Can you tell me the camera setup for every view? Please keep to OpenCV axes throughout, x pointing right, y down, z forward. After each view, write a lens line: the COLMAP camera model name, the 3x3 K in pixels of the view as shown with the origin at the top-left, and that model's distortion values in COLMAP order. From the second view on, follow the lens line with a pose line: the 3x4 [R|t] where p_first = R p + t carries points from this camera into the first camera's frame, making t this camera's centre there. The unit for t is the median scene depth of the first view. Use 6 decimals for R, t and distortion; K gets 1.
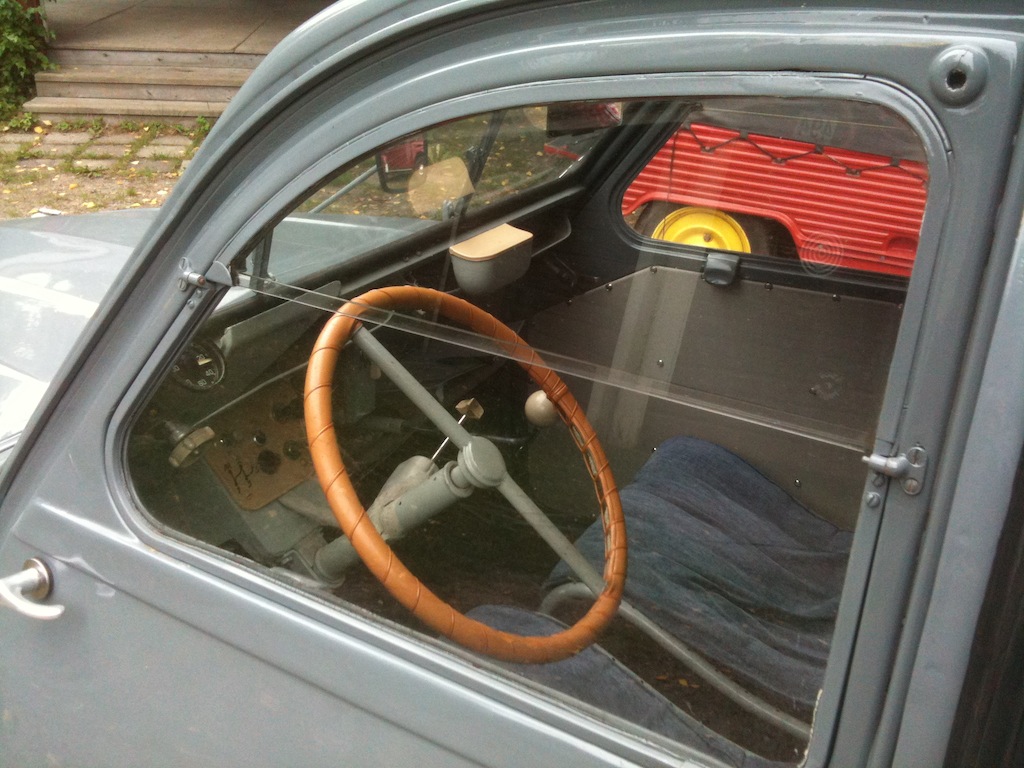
lens RADIAL K [[1076.0, 0, 512.0], [0, 1076.0, 384.0], [0, 0, 1]] dist [0.118779, -0.448124]
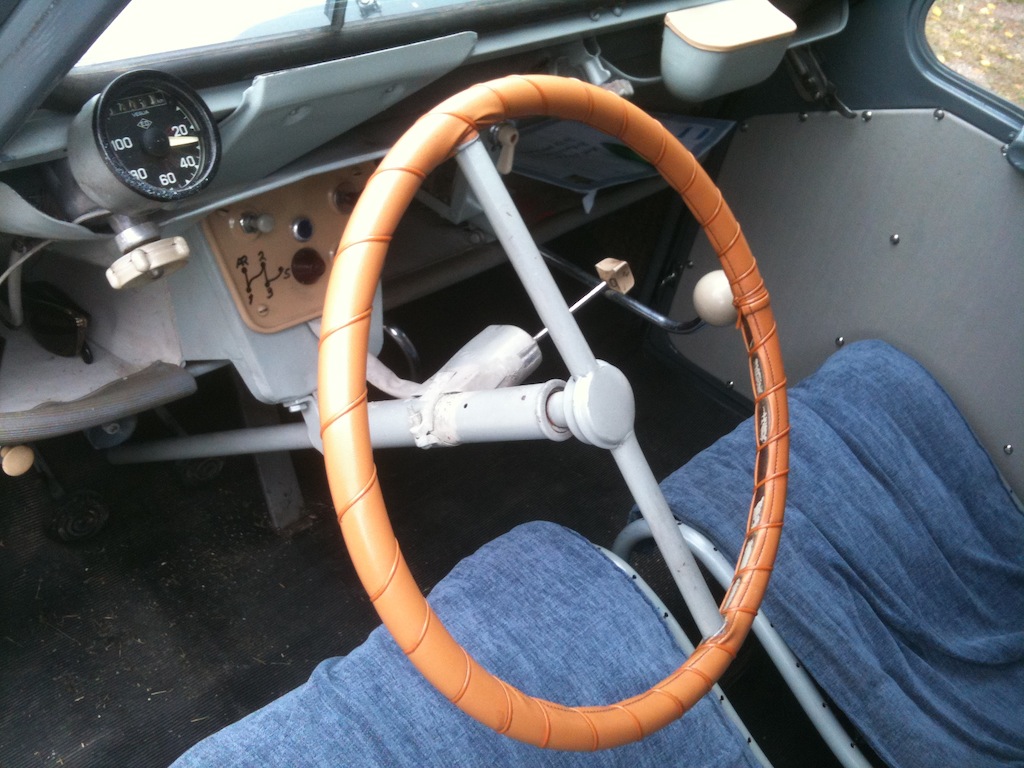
lens RADIAL K [[1076.0, 0, 512.0], [0, 1076.0, 384.0], [0, 0, 1]] dist [0.118779, -0.448124]
pose [[0.943987, 0.321936, -0.072424, -0.031076], [-0.290637, 0.915095, 0.279520, -0.088173], [0.156262, -0.242815, 0.957404, 0.355209]]
